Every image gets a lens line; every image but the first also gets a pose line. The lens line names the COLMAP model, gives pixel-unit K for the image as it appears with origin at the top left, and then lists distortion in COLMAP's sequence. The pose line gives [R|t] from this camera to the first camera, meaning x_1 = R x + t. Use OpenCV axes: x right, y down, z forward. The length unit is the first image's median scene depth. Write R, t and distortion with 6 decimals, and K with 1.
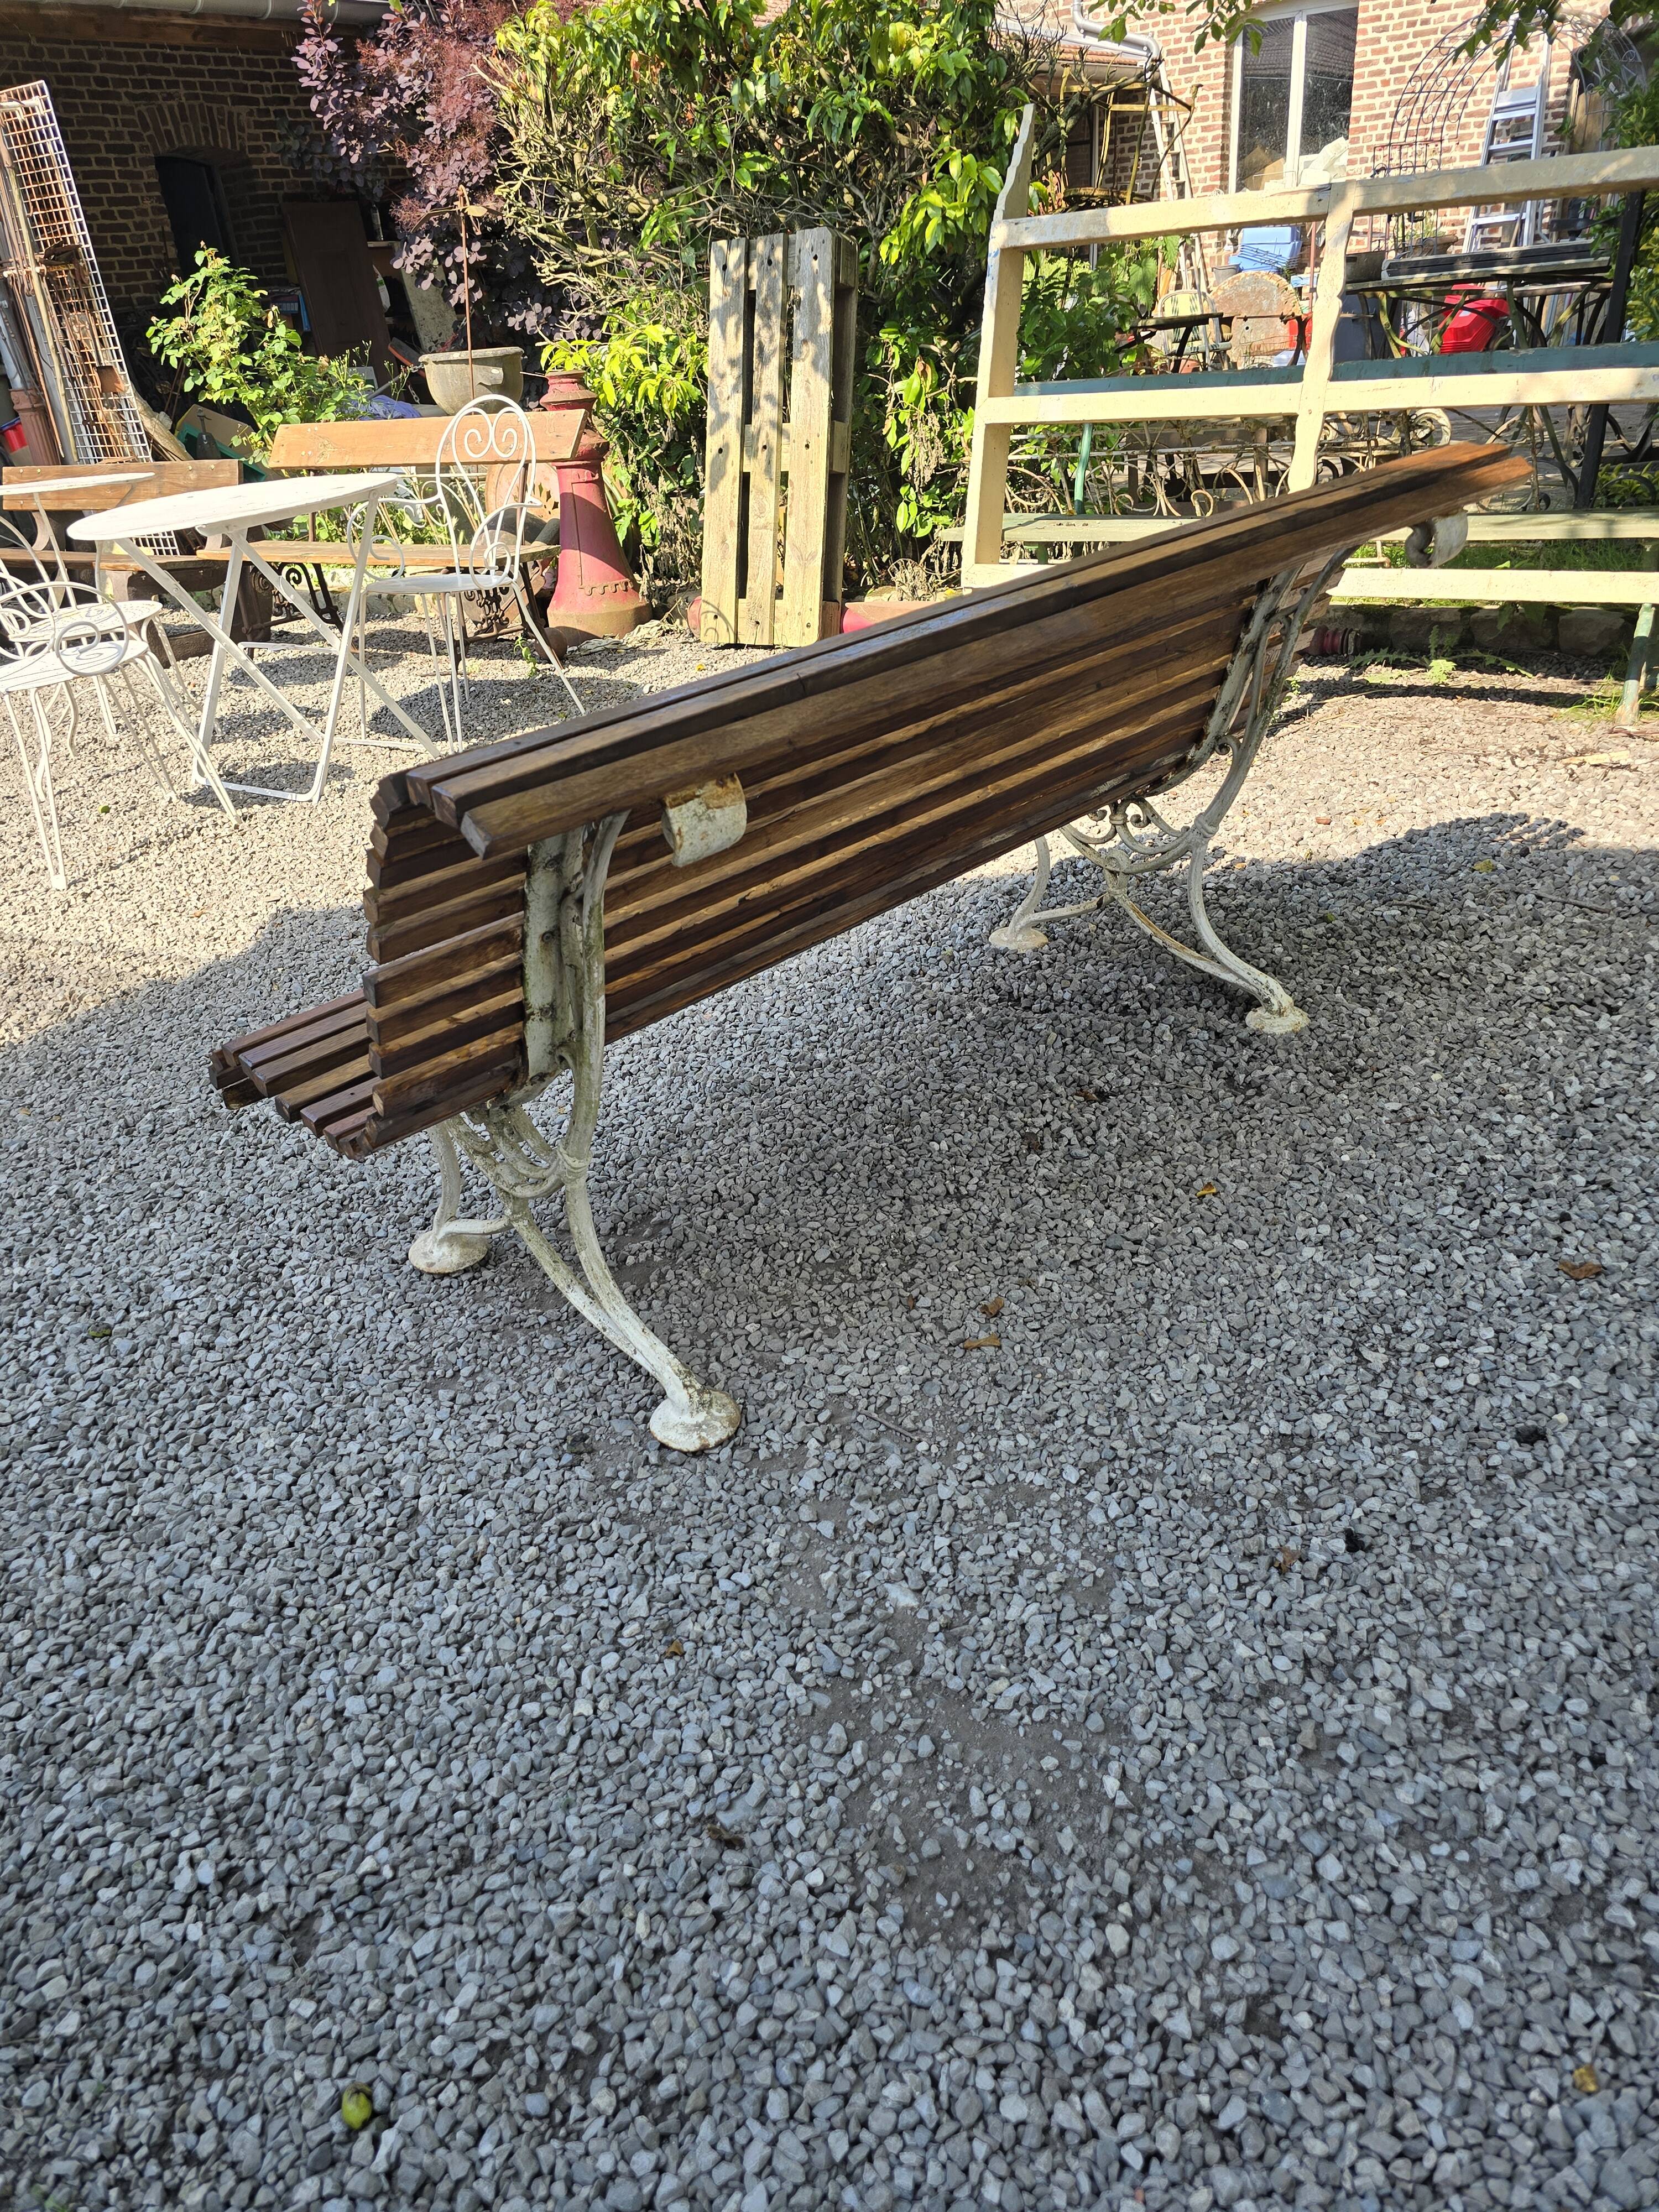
lens RADIAL K [[1467.4, 0, 827.6], [0, 1467.4, 1098.1], [0, 0, 1]] dist [0.059072, -0.056161]
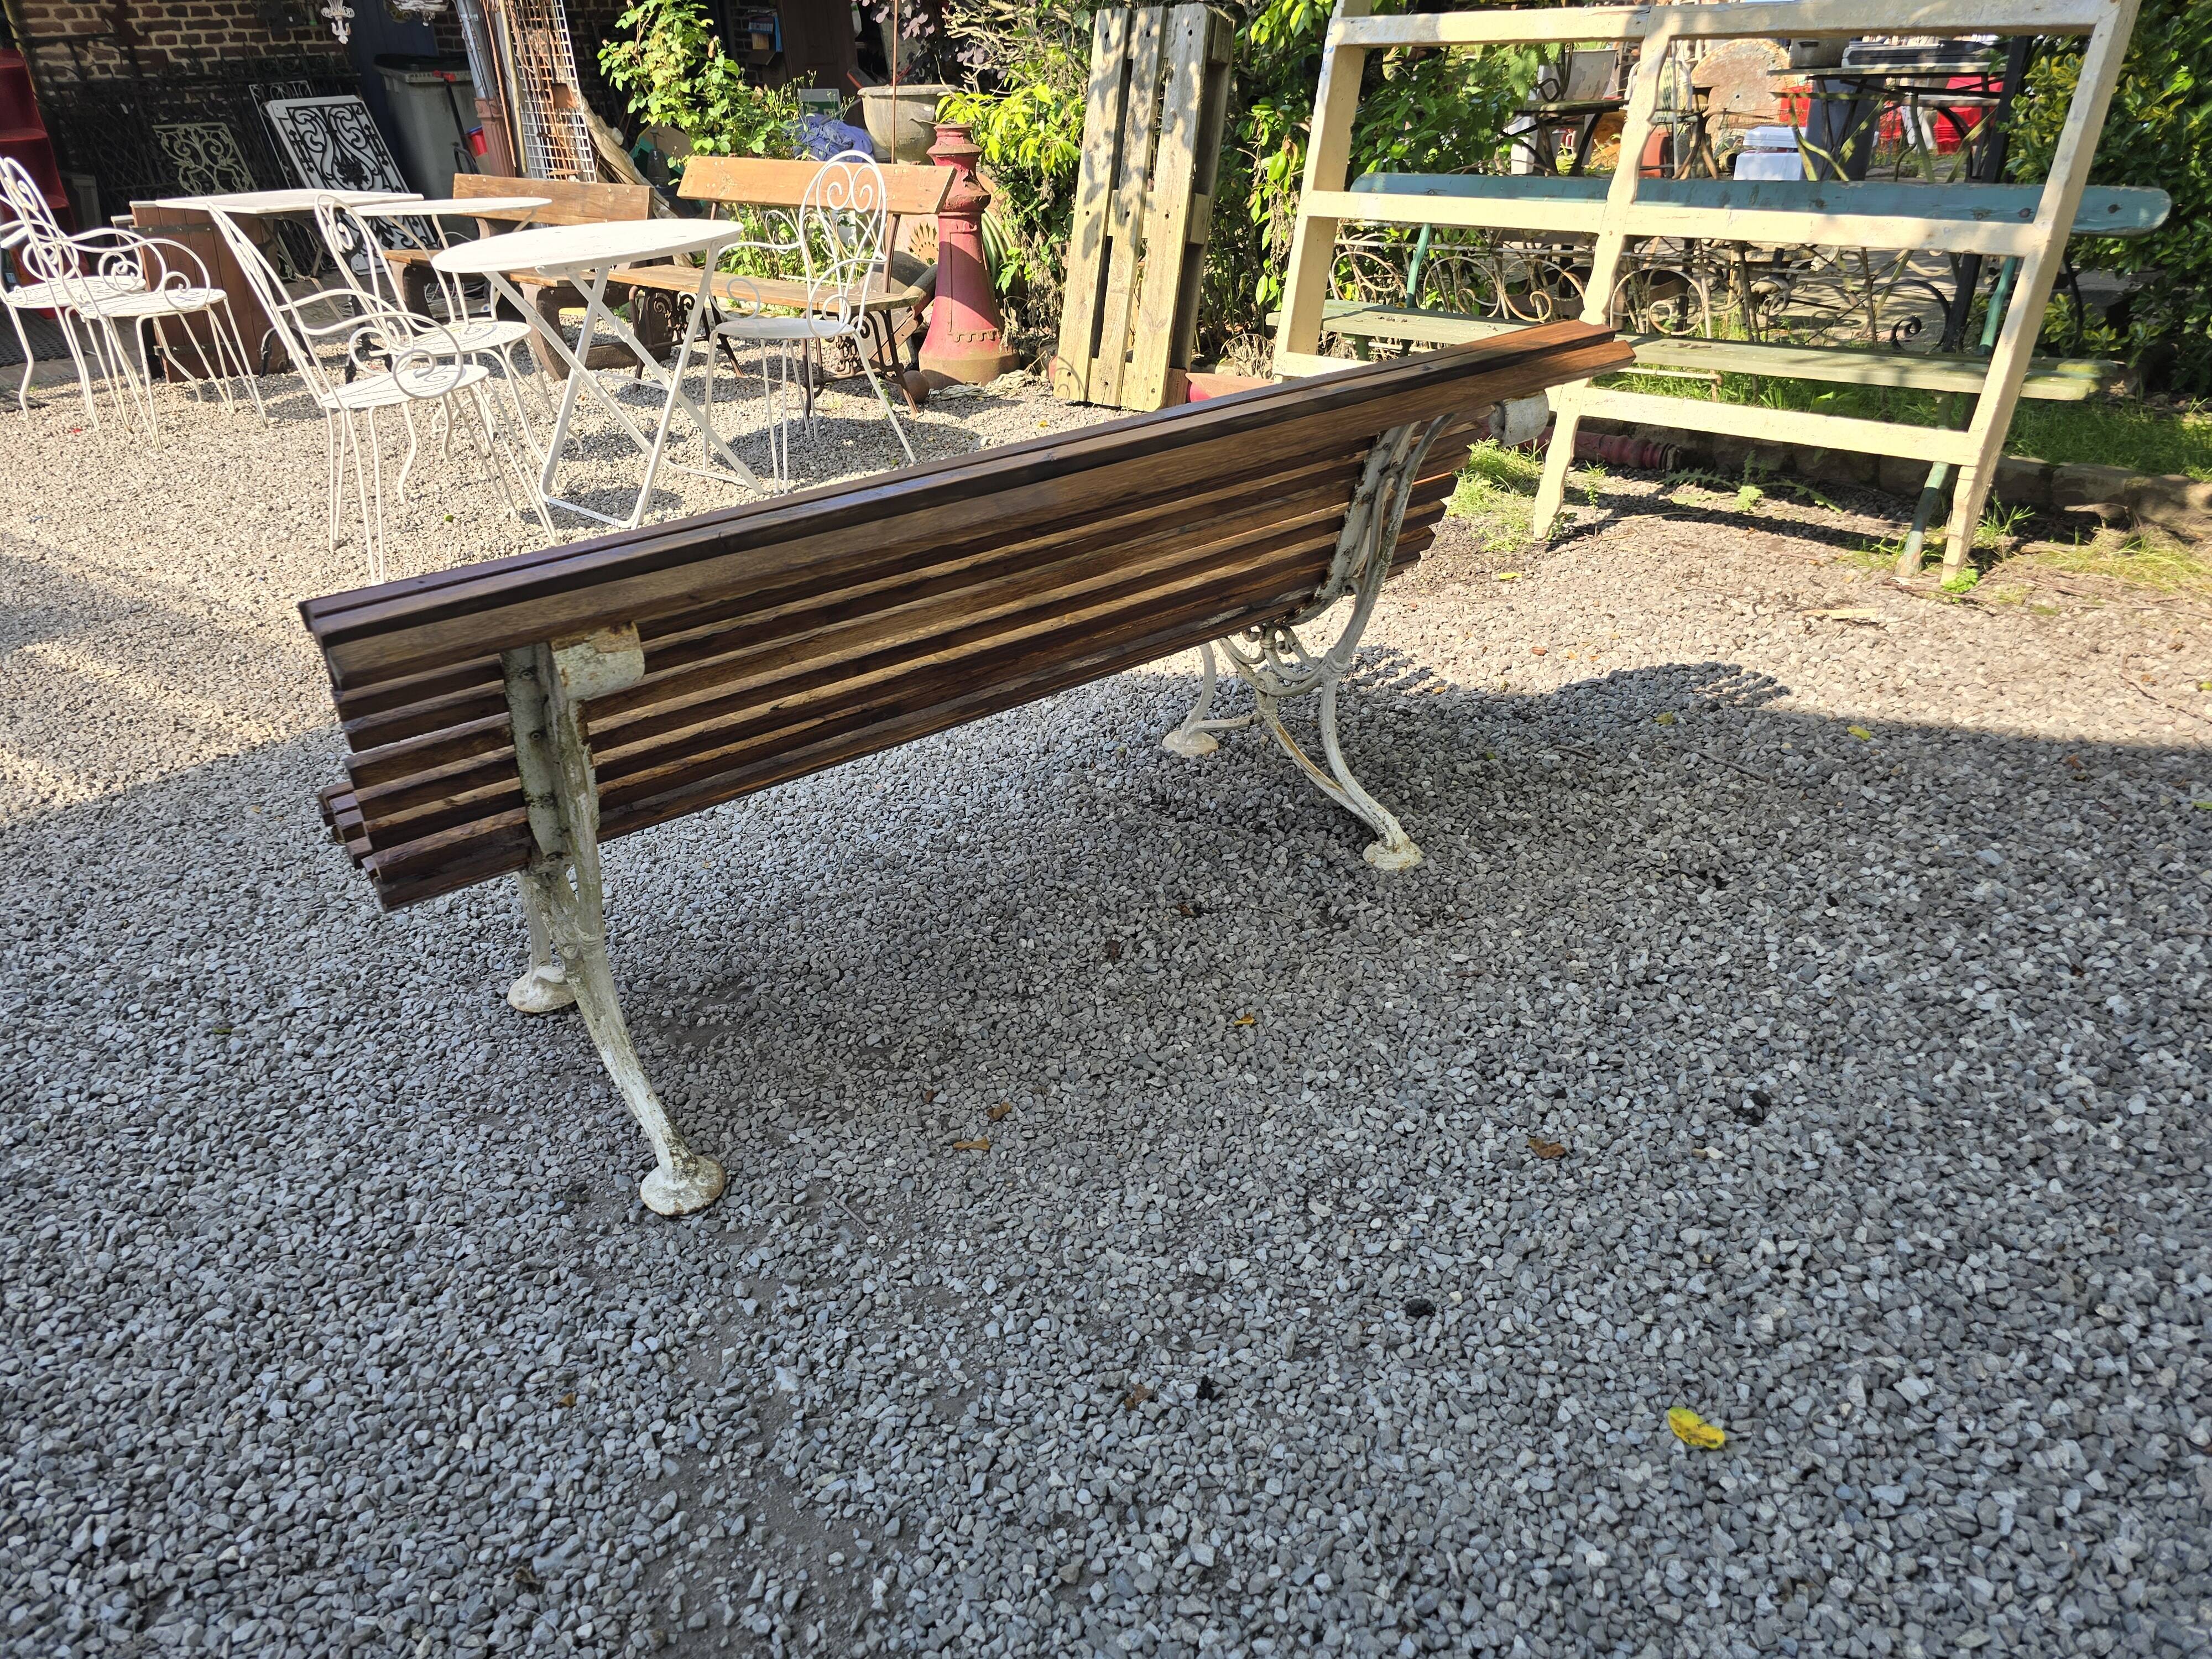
lens RADIAL K [[1467.4, 0, 1106.0], [0, 1467.4, 829.5], [0, 0, 1]] dist [0.059072, -0.056161]
pose [[0.989203, 0.108687, -0.098309, 0.244332], [-0.108463, 0.994071, 0.007634, -0.067468], [0.098556, 0.003111, 0.995127, -0.036062]]
